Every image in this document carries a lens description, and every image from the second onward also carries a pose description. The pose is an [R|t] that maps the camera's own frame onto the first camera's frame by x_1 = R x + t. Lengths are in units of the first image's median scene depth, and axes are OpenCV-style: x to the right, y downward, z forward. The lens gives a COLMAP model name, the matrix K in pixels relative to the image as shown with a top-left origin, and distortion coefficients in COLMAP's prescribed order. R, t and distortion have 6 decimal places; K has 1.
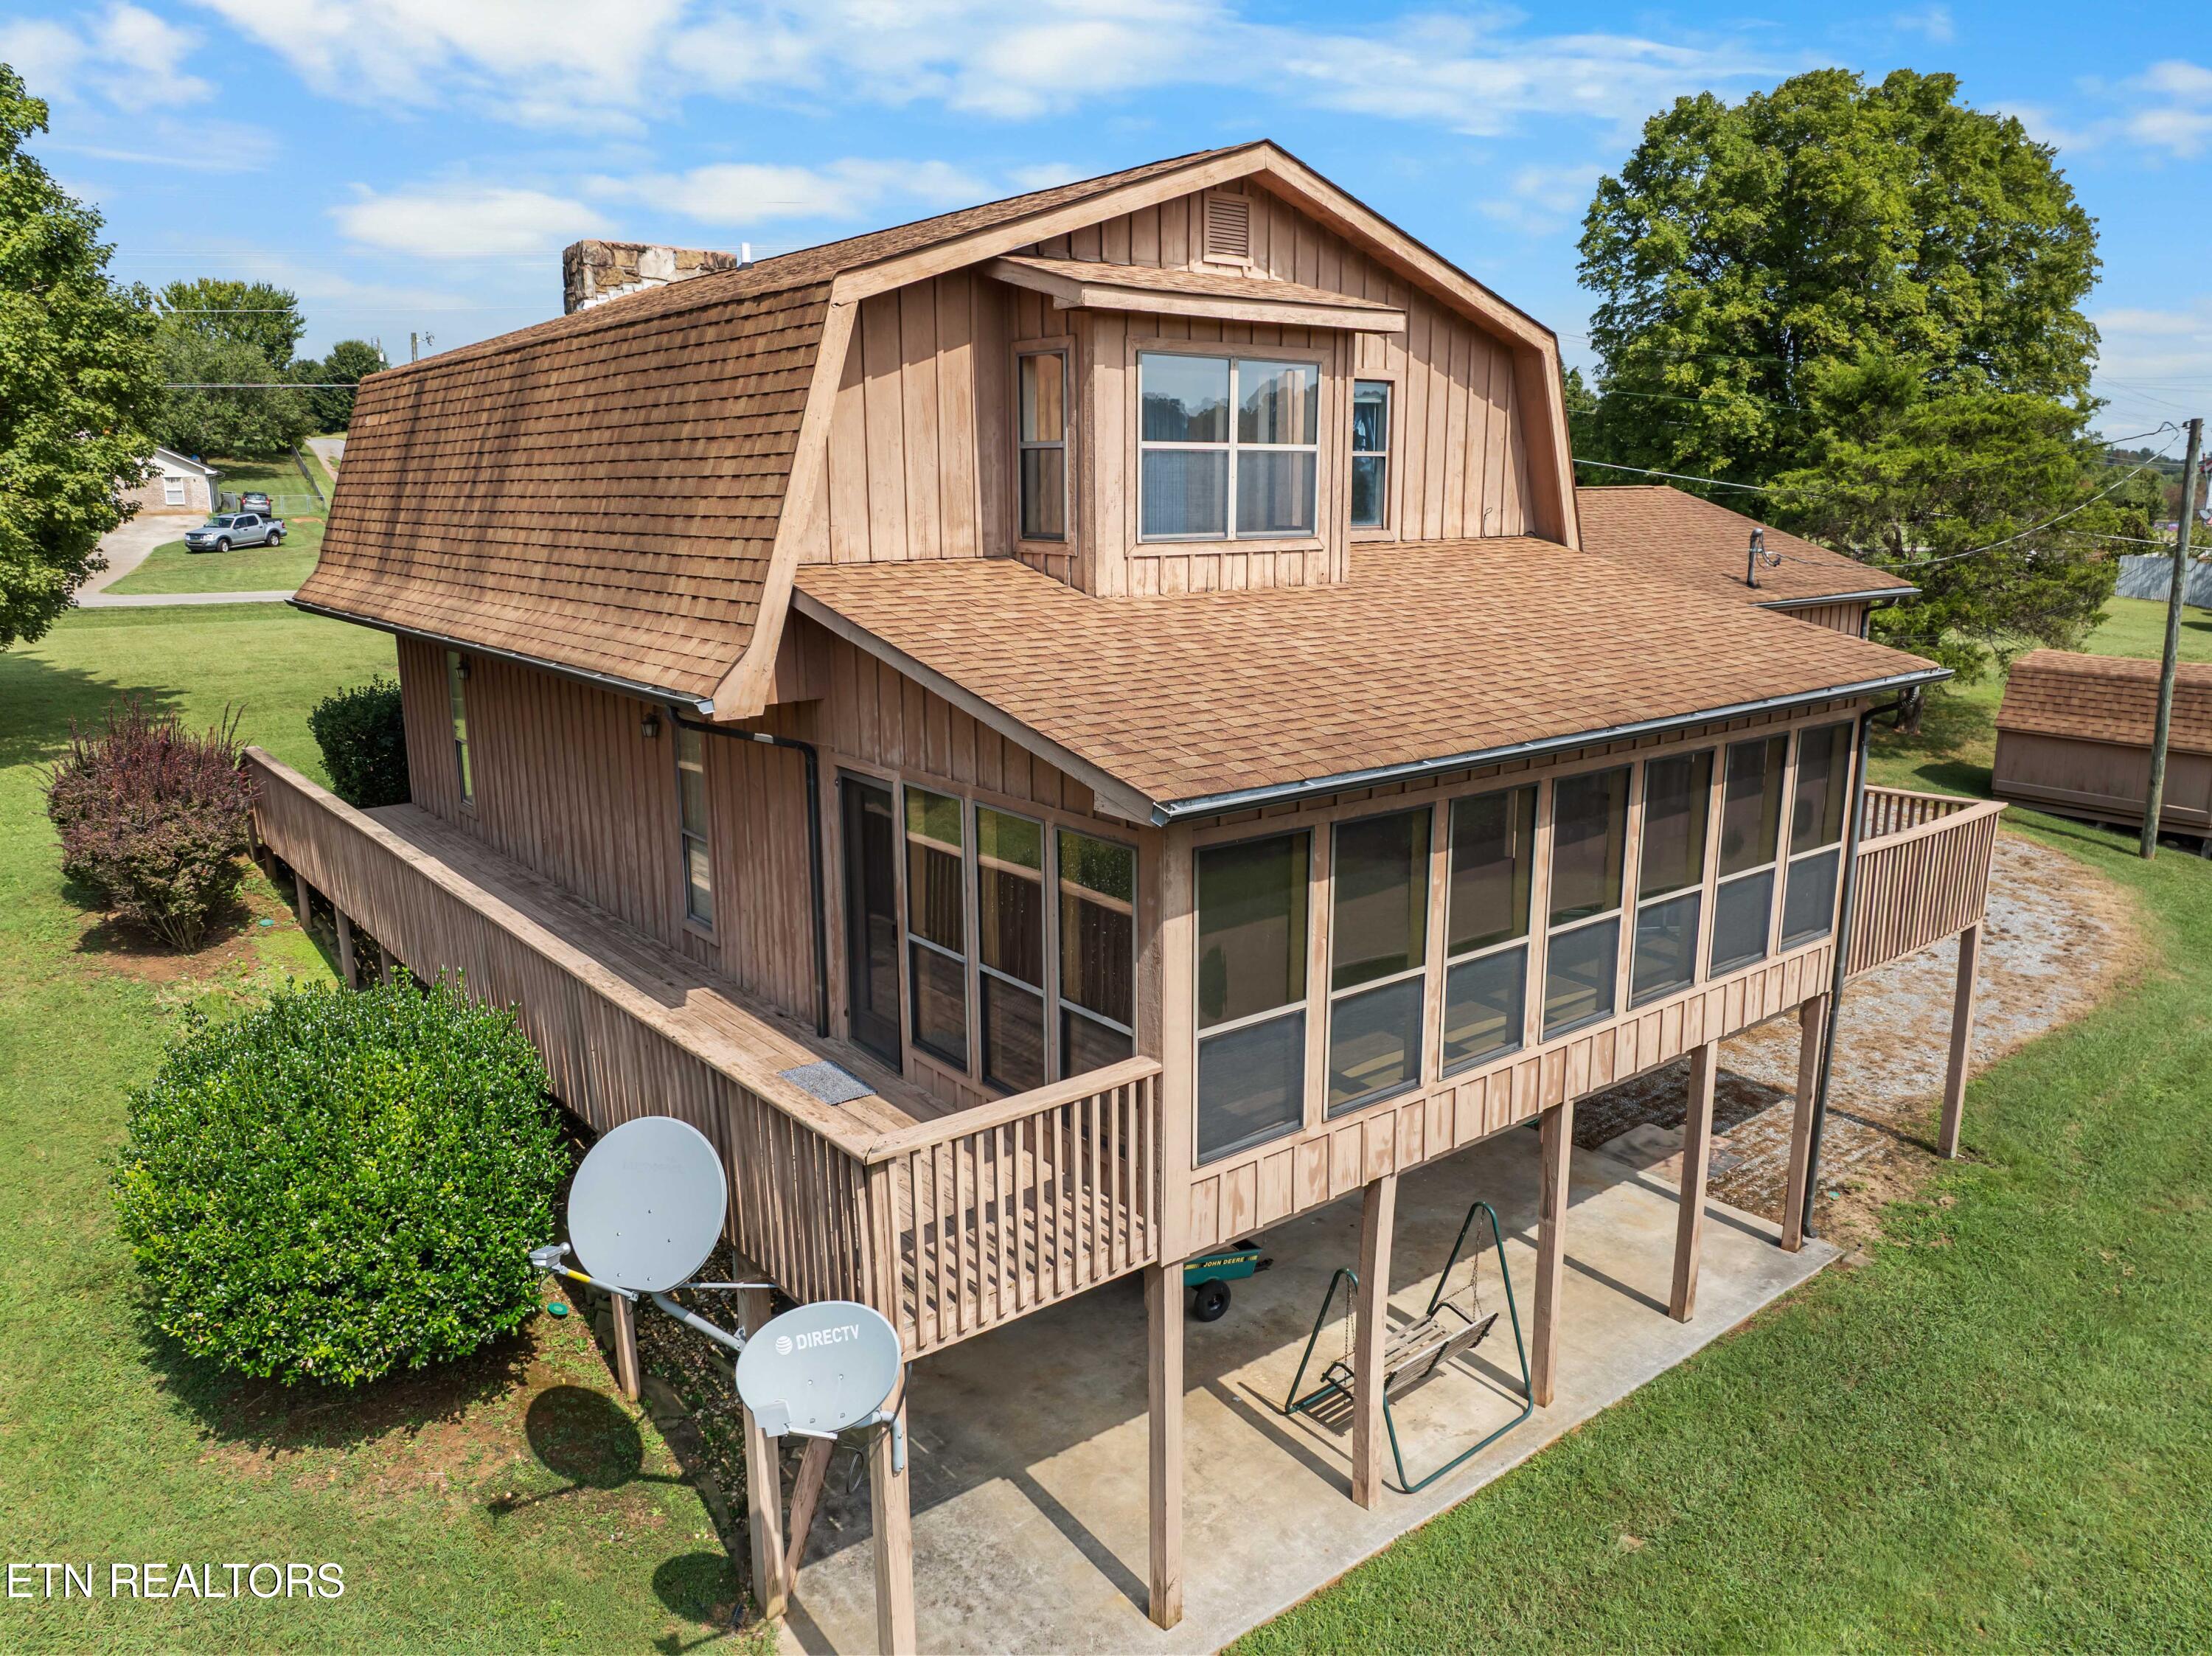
lens RADIAL K [[1548.0, 0, 1106.0], [0, 1548.0, 828.0], [0, 0, 1]] dist [-0.031199, -0.001693]
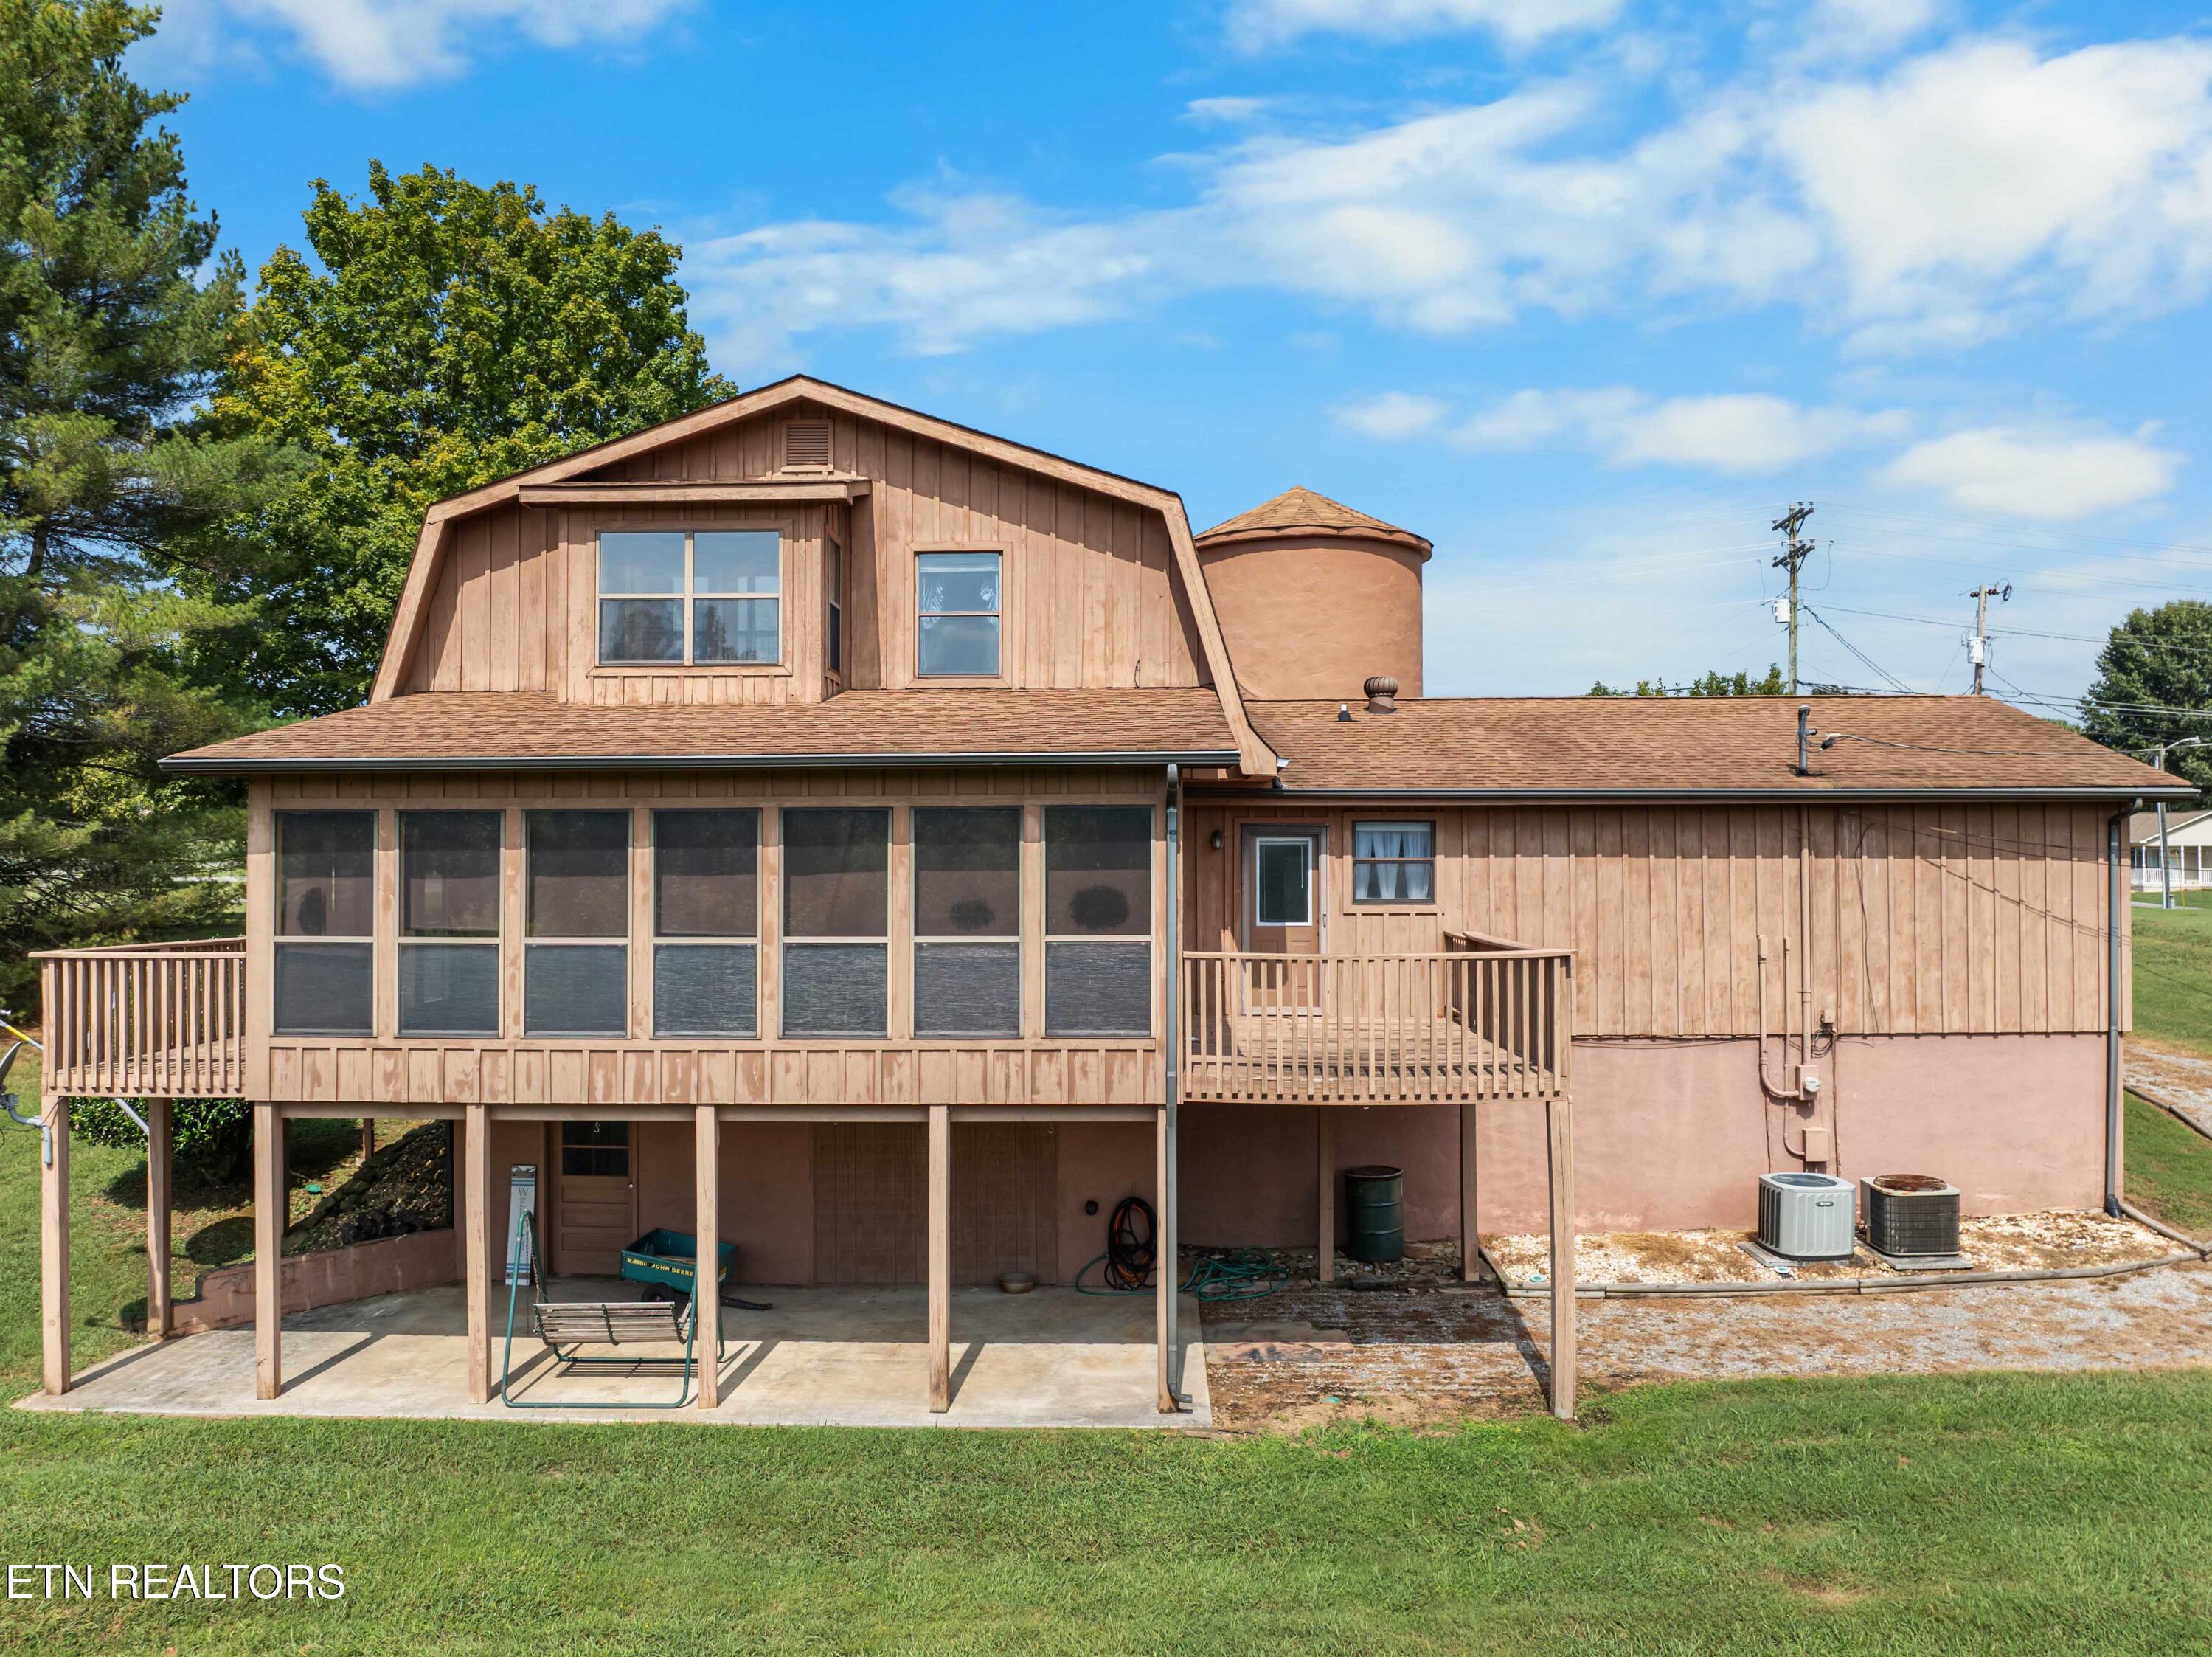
lens RADIAL K [[1612.0, 0, 1106.0], [0, 1612.0, 828.5], [0, 0, 1]] dist [-0.035394, -0.004164]
pose [[0.765137, -0.007162, -0.643827, 1.203600], [-0.143231, 0.972989, -0.181043, 0.139137], [0.627734, 0.230739, 0.743445, 0.243699]]
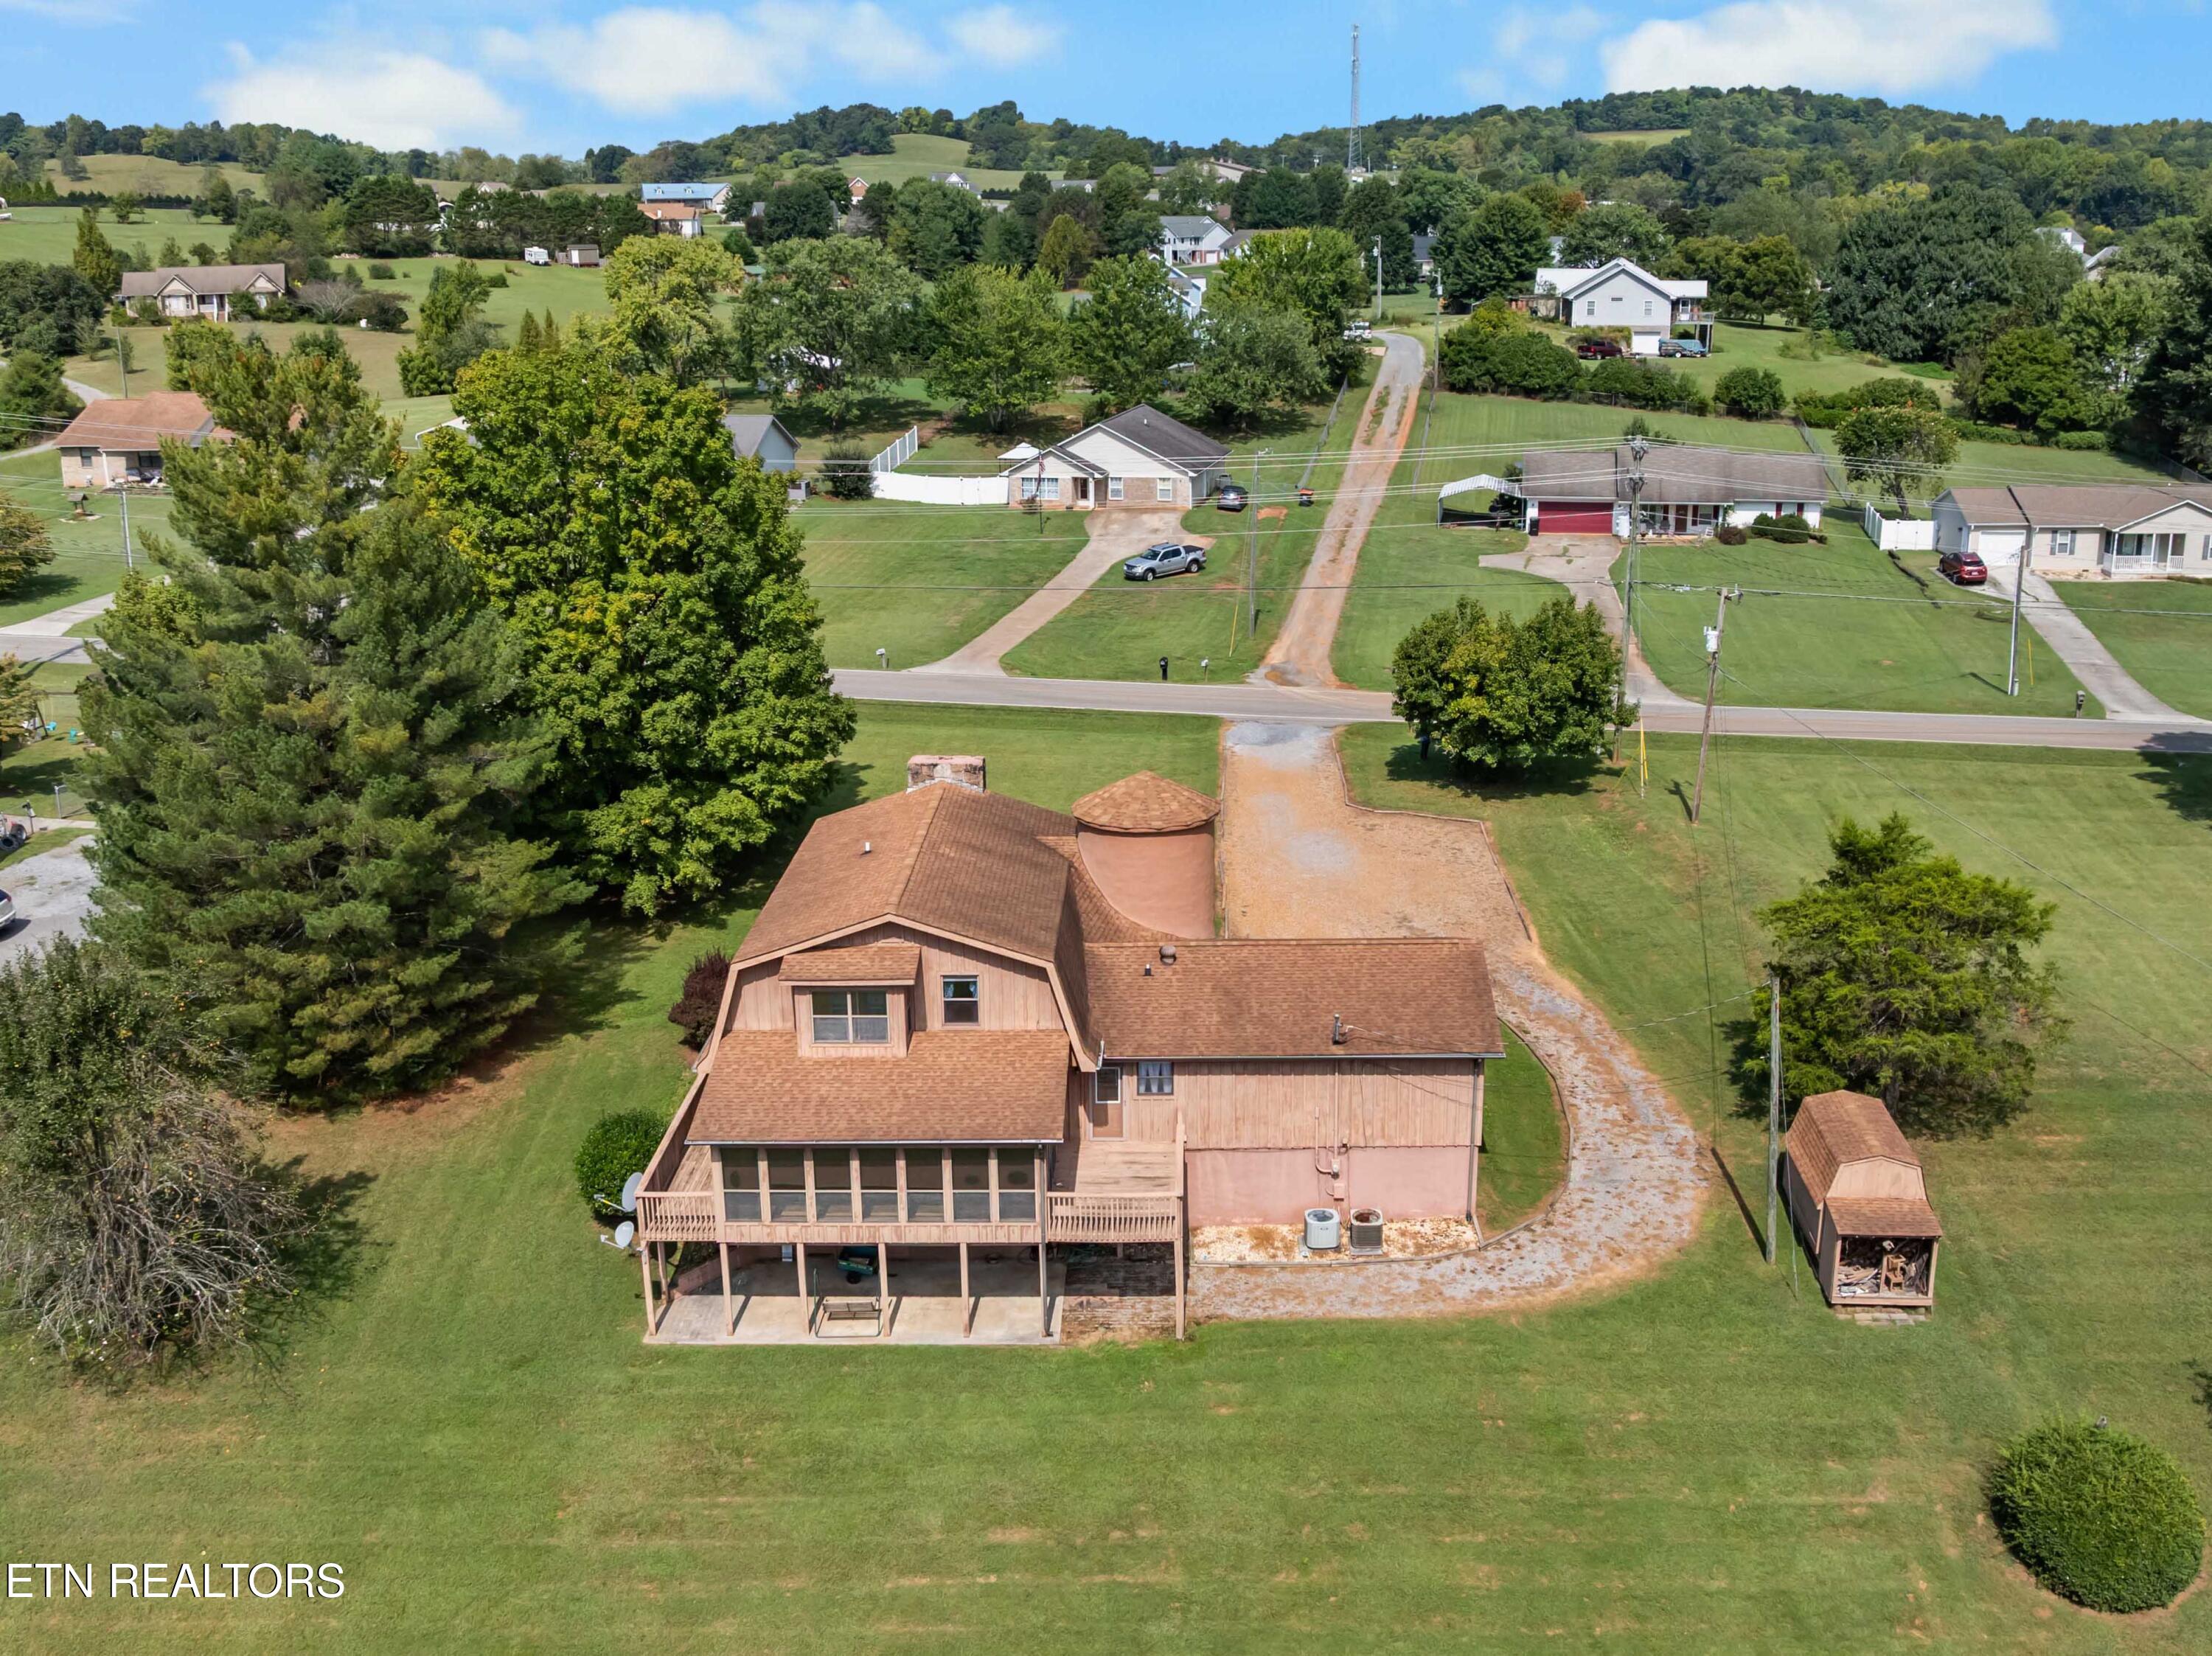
lens RADIAL K [[2070.2, 0, 1129.4], [0, 2070.2, 831.6], [0, 0, 1]] dist [0.009962, 0.000207]
pose [[0.767392, 0.180068, -0.615374, 3.017159], [-0.133833, 0.983599, 0.120922, -1.187809], [0.627055, -0.010437, 0.778905, -1.923539]]
